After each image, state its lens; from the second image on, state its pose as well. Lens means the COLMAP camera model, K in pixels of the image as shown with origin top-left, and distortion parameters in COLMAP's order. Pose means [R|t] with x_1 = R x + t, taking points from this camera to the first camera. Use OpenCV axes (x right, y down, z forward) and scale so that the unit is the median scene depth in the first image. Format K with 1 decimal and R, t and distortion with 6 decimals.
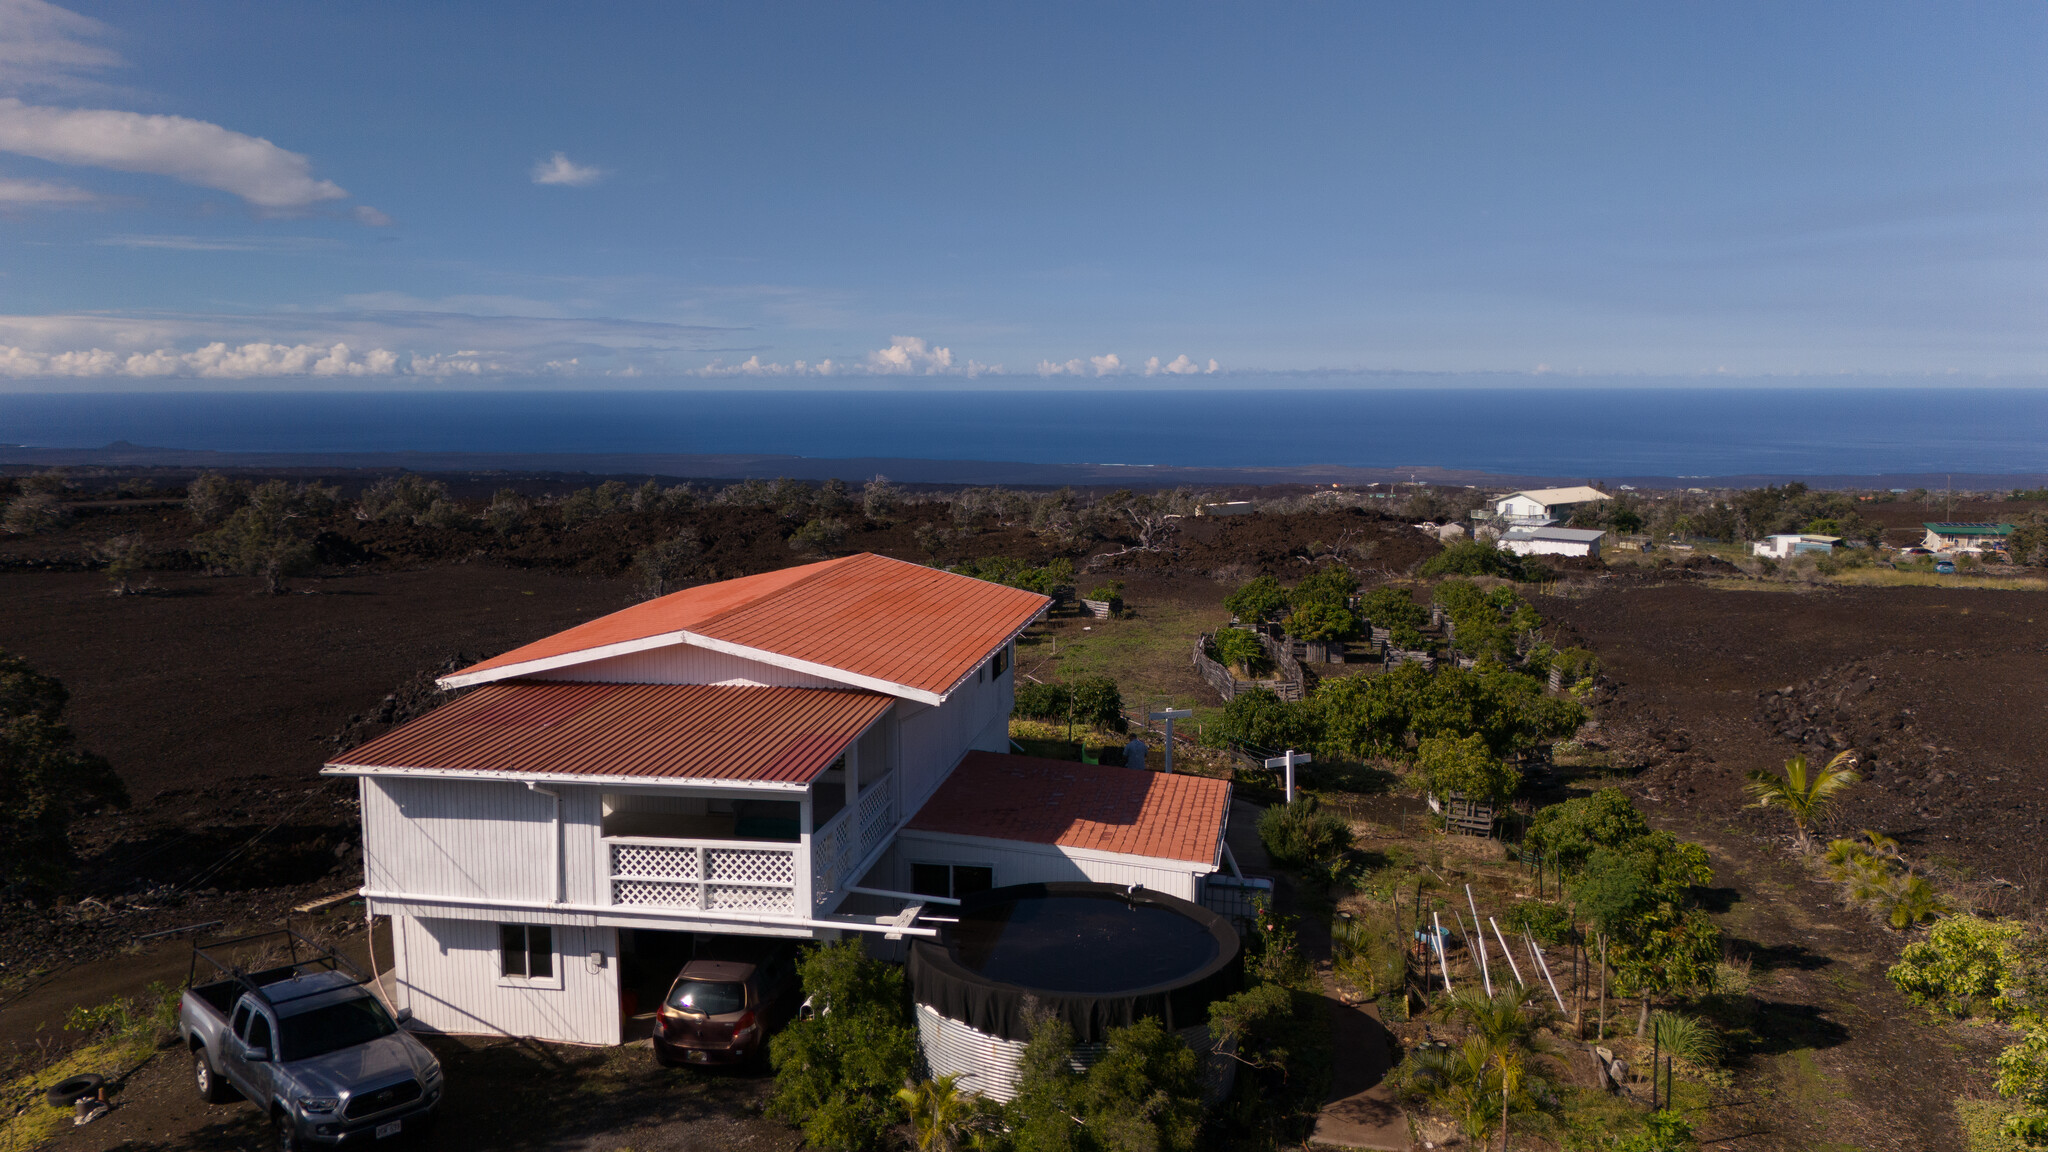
lens RADIAL K [[1525.7, 0, 1024.0], [0, 1525.7, 576.0], [0, 0, 1]] dist [0.054443, 0.000614]
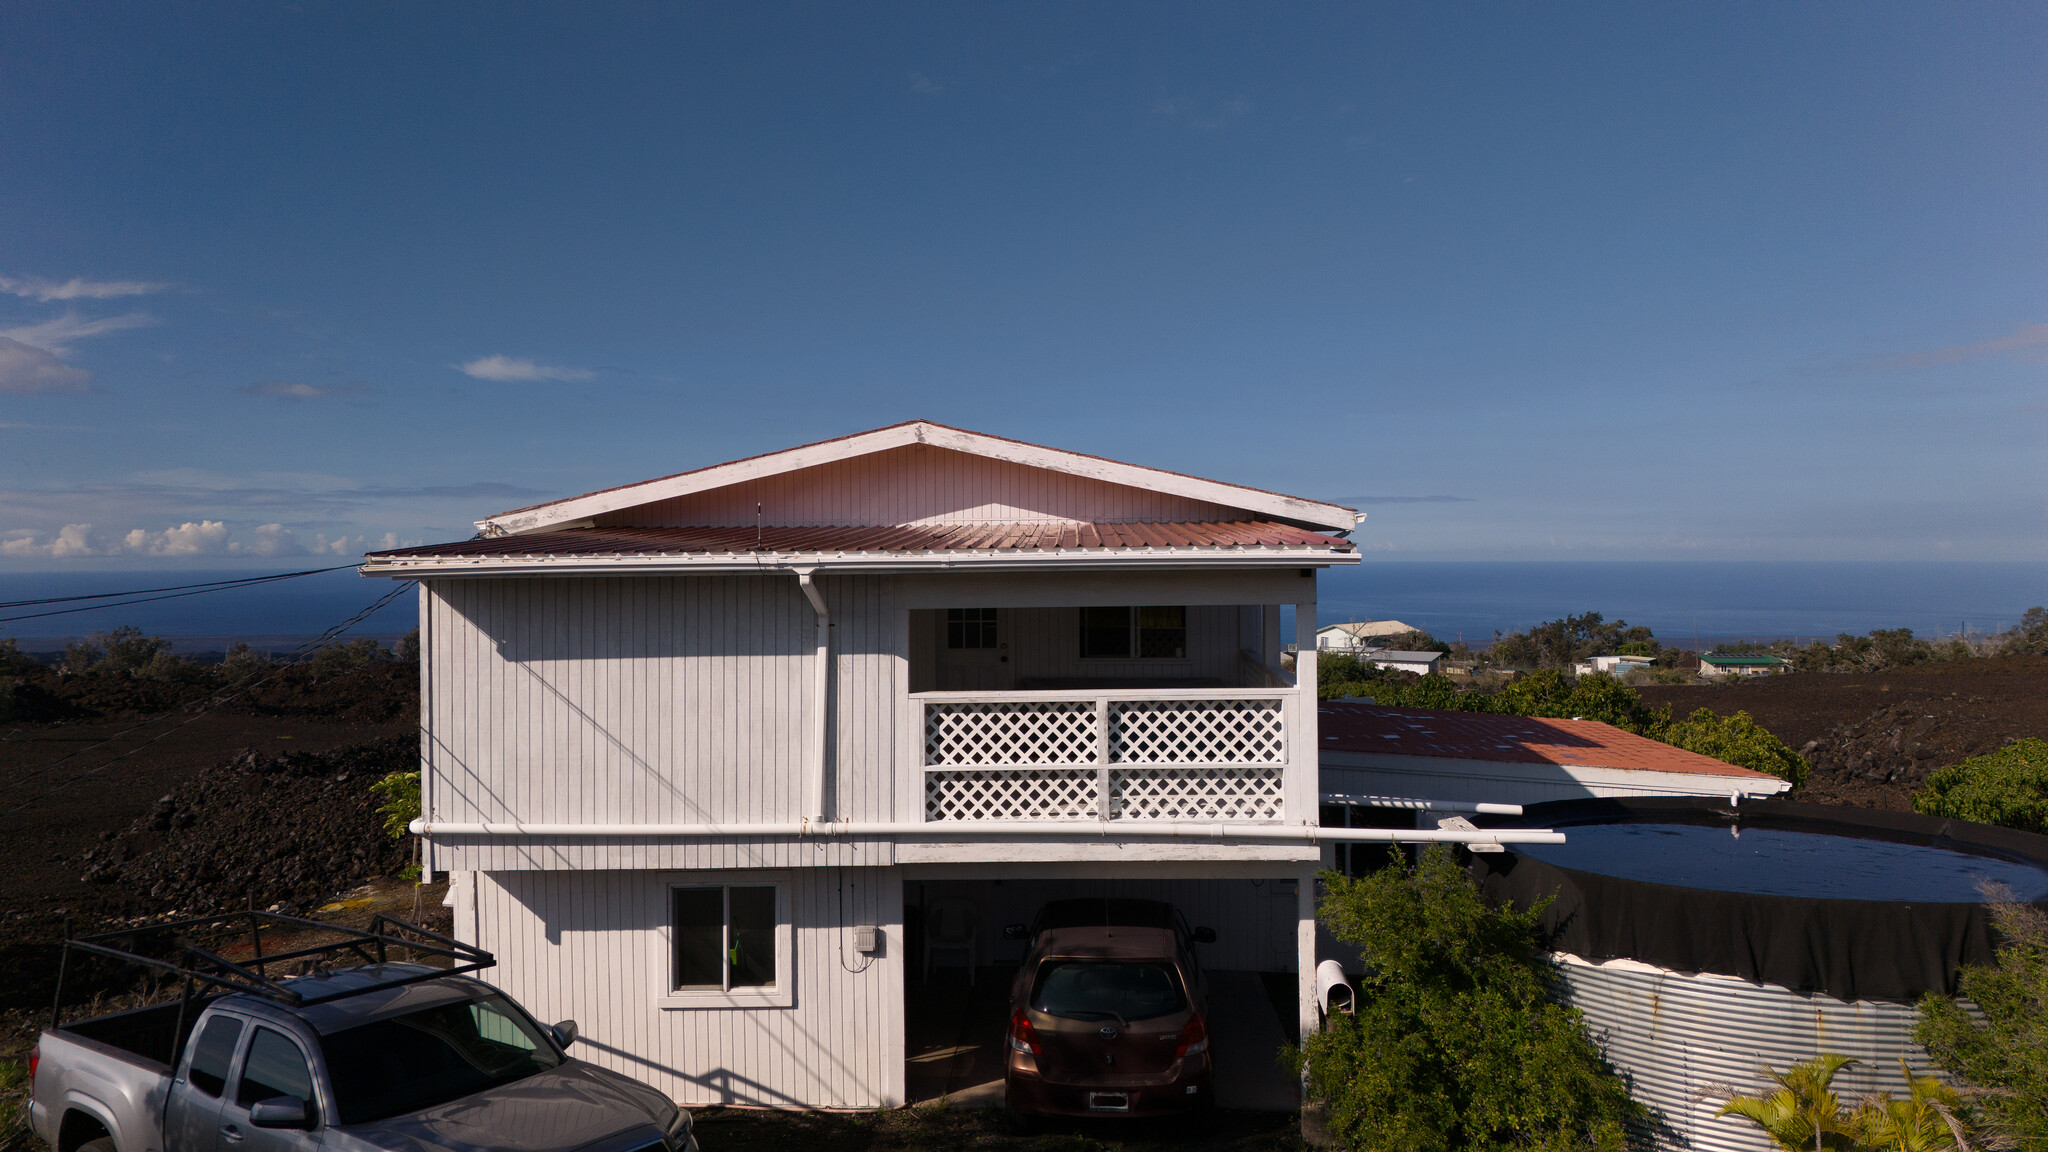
lens RADIAL K [[1510.8, 0, 1024.0], [0, 1510.8, 576.0], [0, 0, 1]] dist [0.104000, -0.099496]
pose [[0.987313, -0.005425, 0.158696, -0.317405], [0.023704, 0.993253, -0.113515, 0.189829], [-0.157010, 0.115837, 0.980780, 0.466111]]
